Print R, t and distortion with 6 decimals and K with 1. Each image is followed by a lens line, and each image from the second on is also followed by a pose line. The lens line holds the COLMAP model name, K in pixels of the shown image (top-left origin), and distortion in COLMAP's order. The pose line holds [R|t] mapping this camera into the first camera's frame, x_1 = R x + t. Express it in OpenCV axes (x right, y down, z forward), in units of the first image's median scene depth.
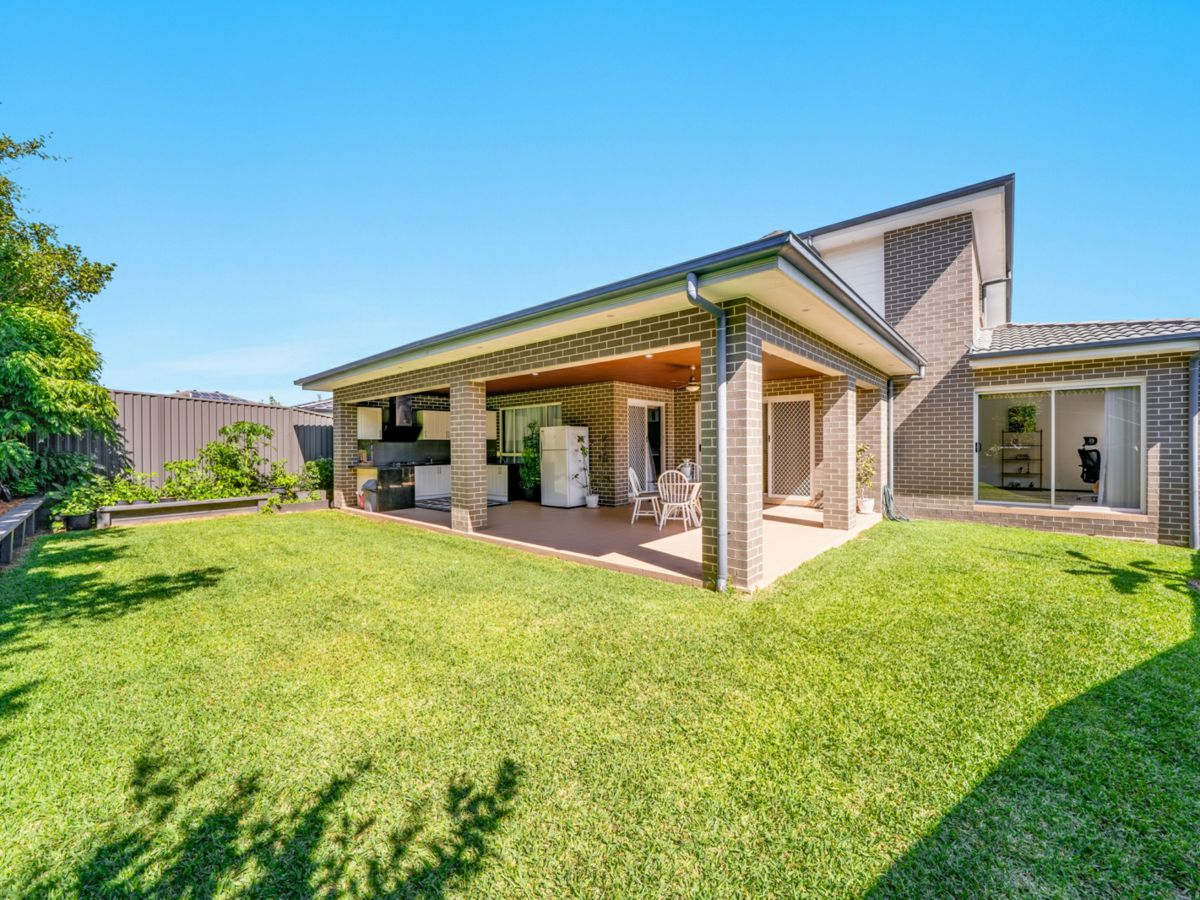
lens RADIAL K [[475.9, 0, 600.6], [0, 475.9, 451.2], [0, 0, 1]] dist [-0.012264, -0.000294]
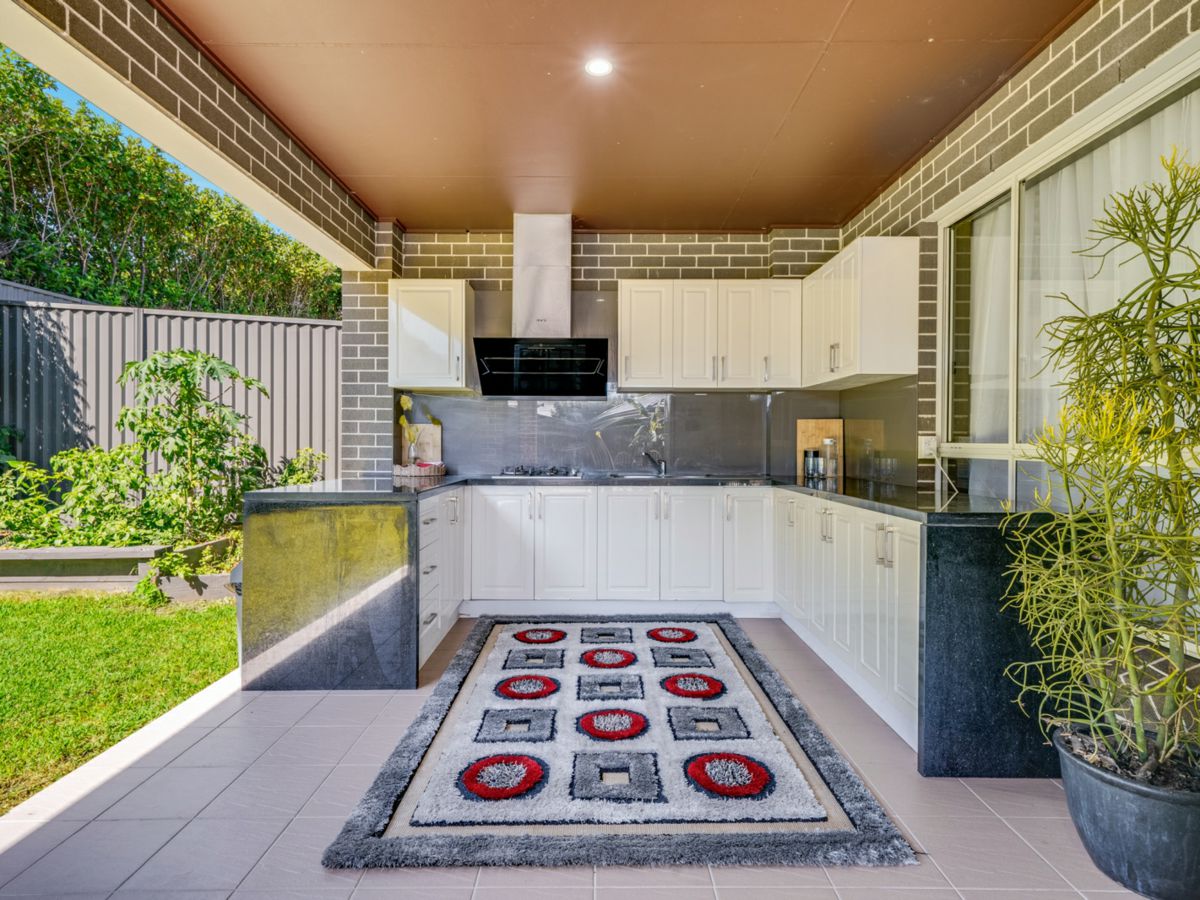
lens RADIAL K [[617.0, 0, 599.7], [0, 617.0, 450.9], [0, 0, 1]] dist [0.003262, 0.000298]
pose [[0.655734, 0.021285, -0.754692, -0.115872], [-0.016551, 0.999768, 0.013816, 0.006825], [0.754810, 0.003431, 0.655934, 0.778722]]
